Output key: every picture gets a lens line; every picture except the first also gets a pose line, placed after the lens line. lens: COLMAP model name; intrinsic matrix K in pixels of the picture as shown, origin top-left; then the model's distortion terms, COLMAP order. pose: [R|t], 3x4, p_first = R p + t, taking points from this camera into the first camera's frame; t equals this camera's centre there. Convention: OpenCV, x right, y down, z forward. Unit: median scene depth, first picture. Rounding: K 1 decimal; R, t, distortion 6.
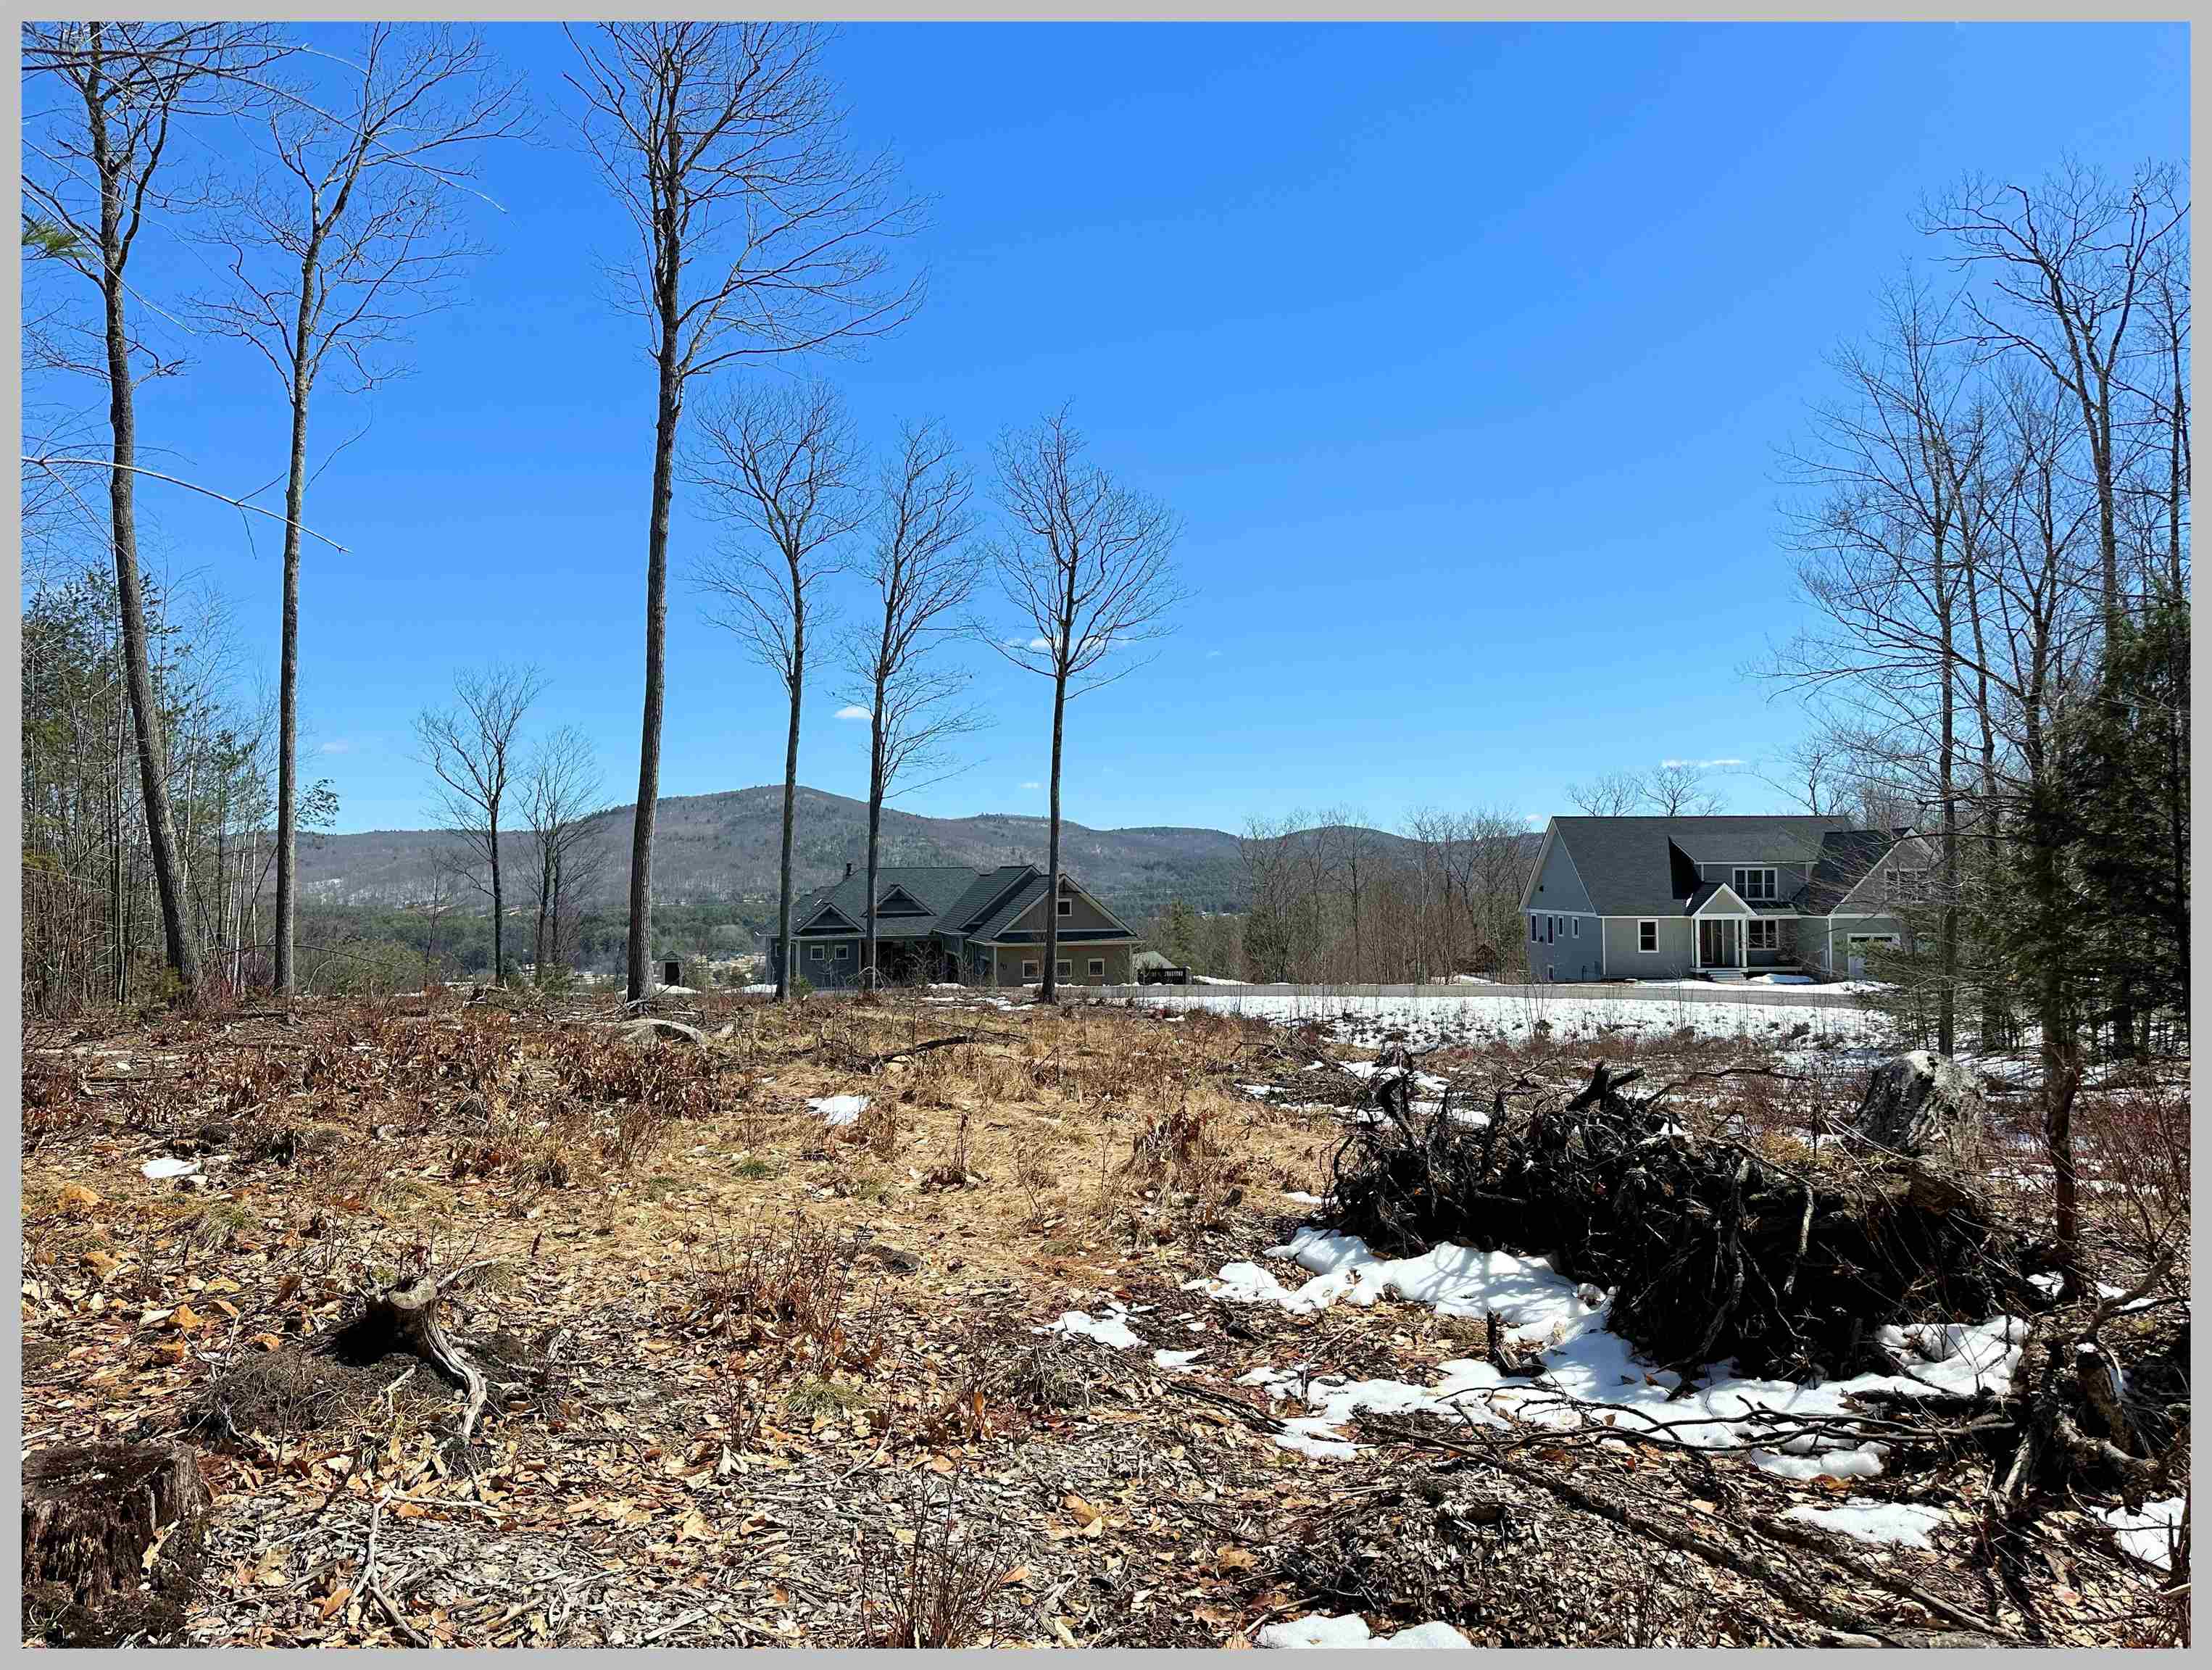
lens RADIAL K [[1519.9, 0, 1117.8], [0, 1519.9, 799.3], [0, 0, 1]] dist [0.159671, -0.195463]
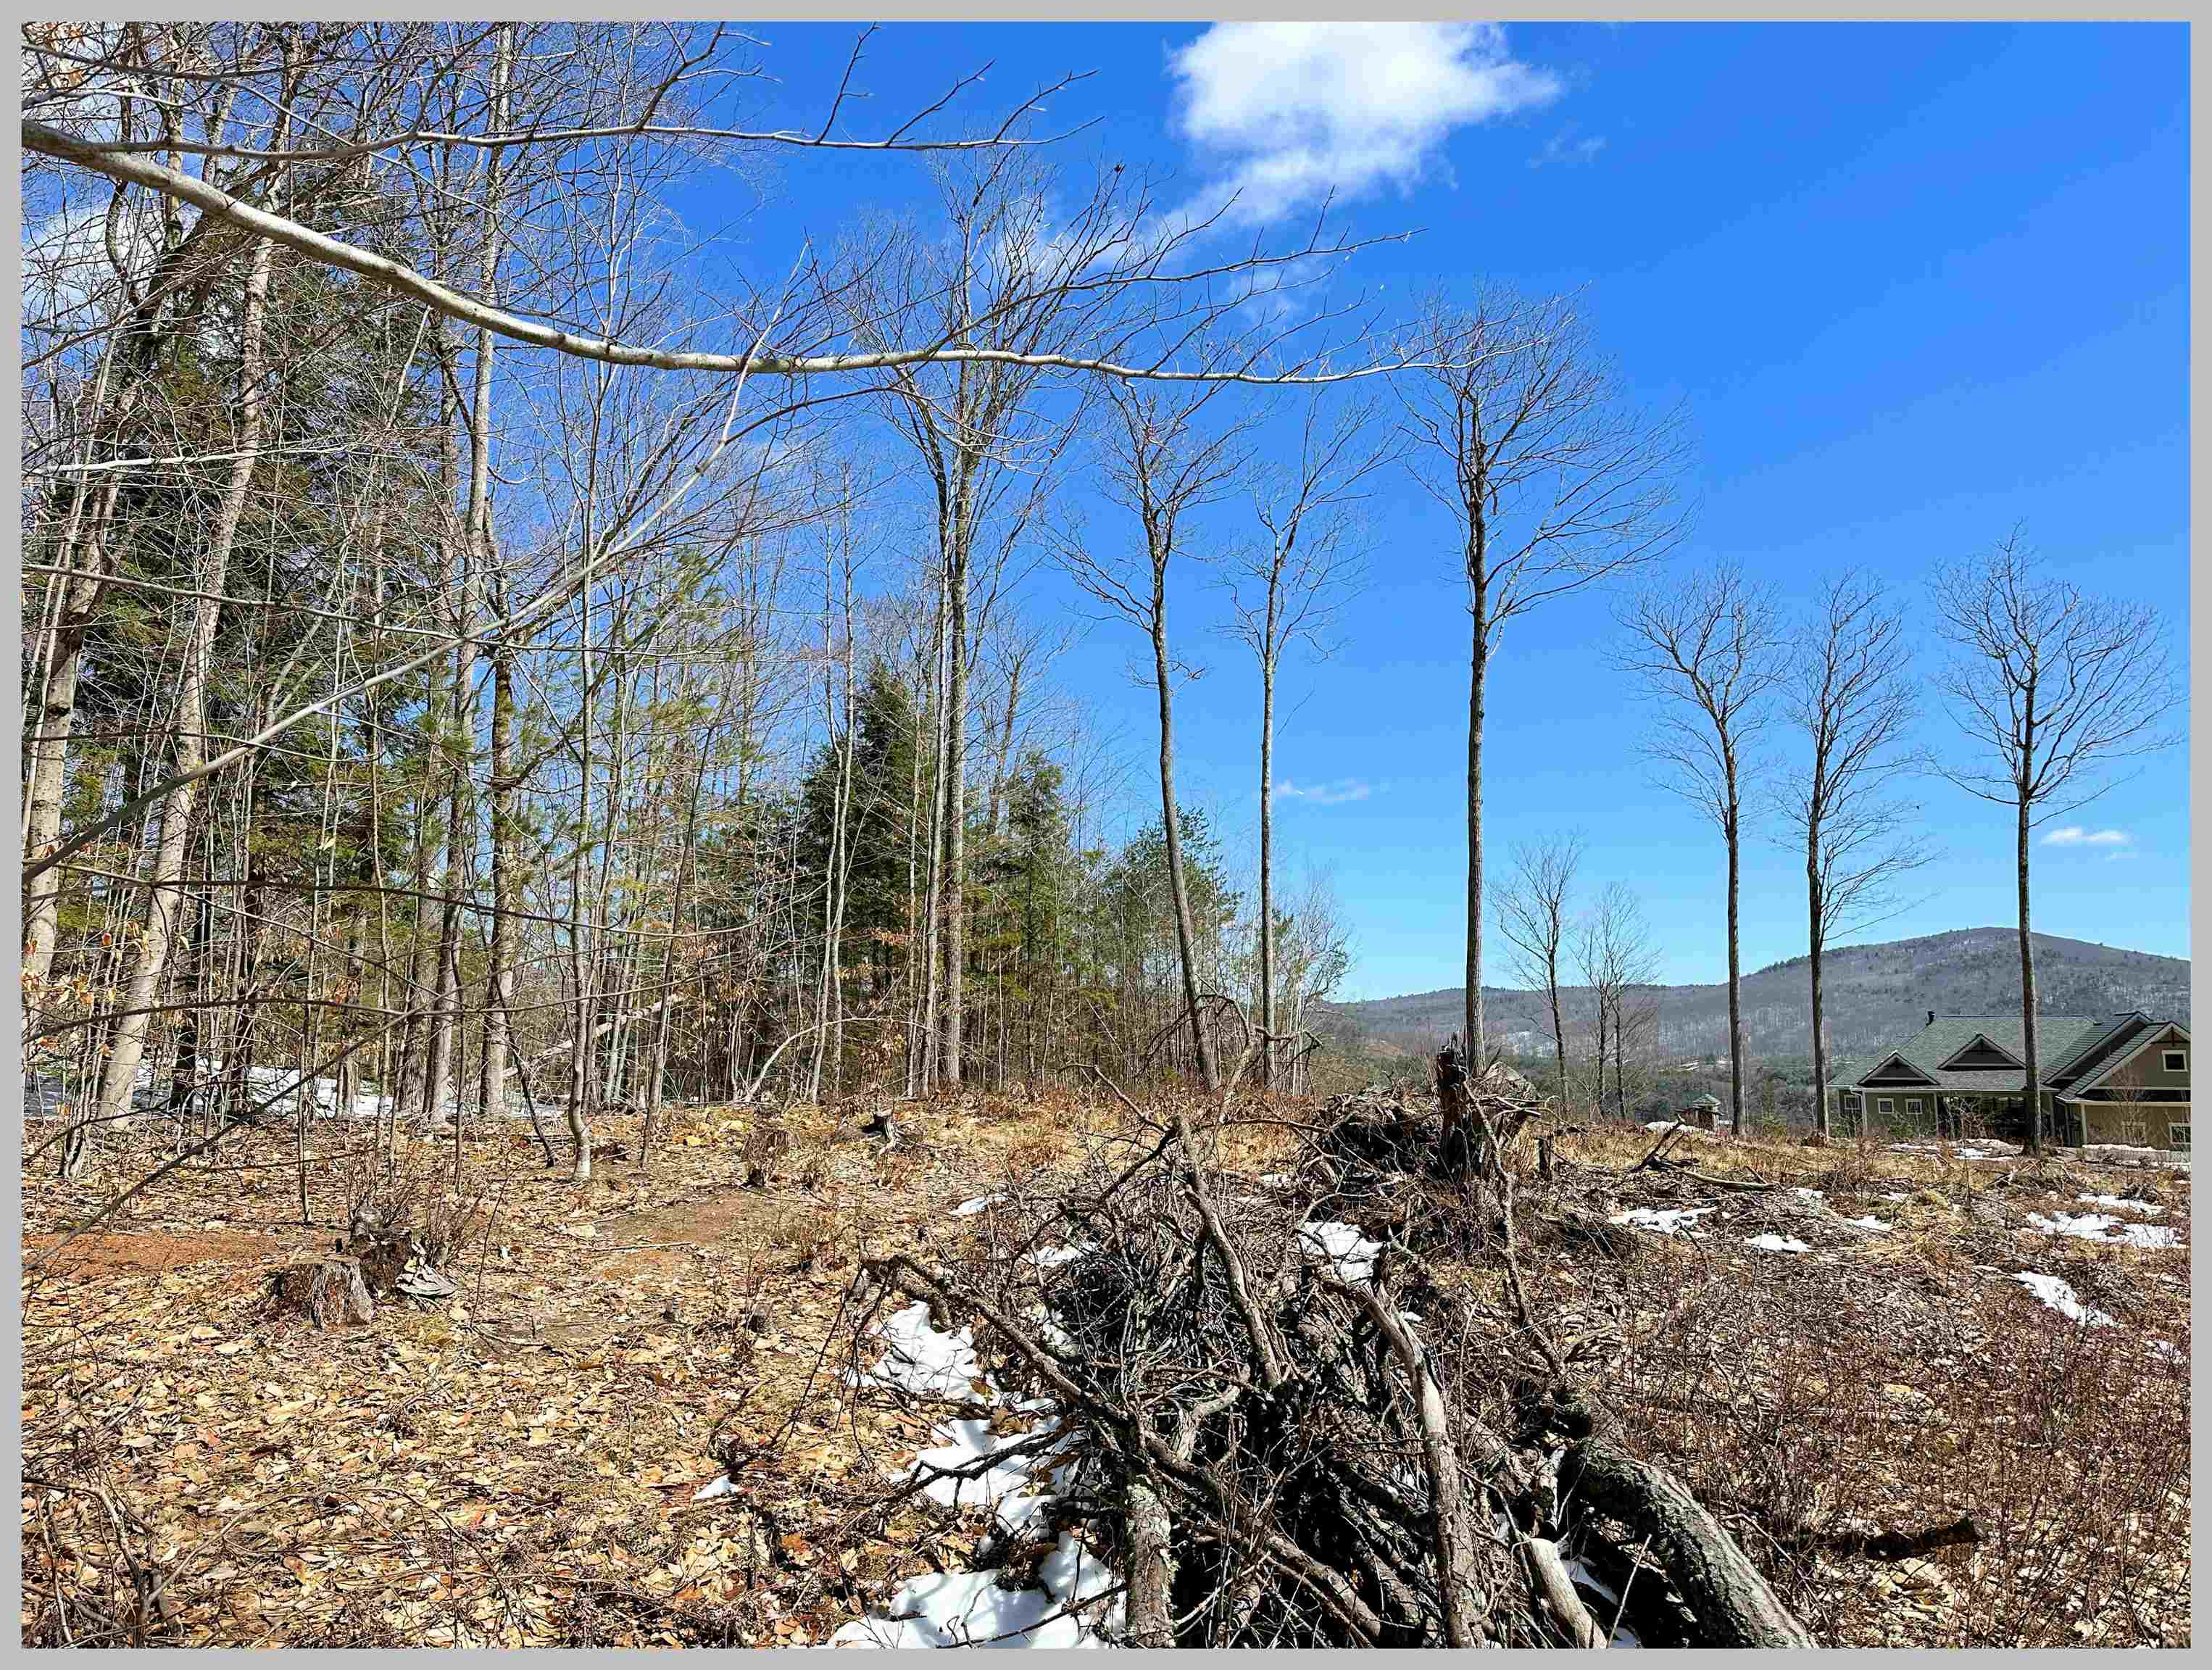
lens RADIAL K [[1560.1, 0, 1097.6], [0, 1560.1, 834.0], [0, 0, 1]] dist [0.171832, -0.220335]
pose [[0.750690, -0.083504, -0.655356, 0.177031], [0.034121, 0.995556, -0.087767, 0.004989], [0.659773, 0.043524, 0.750204, -0.112043]]
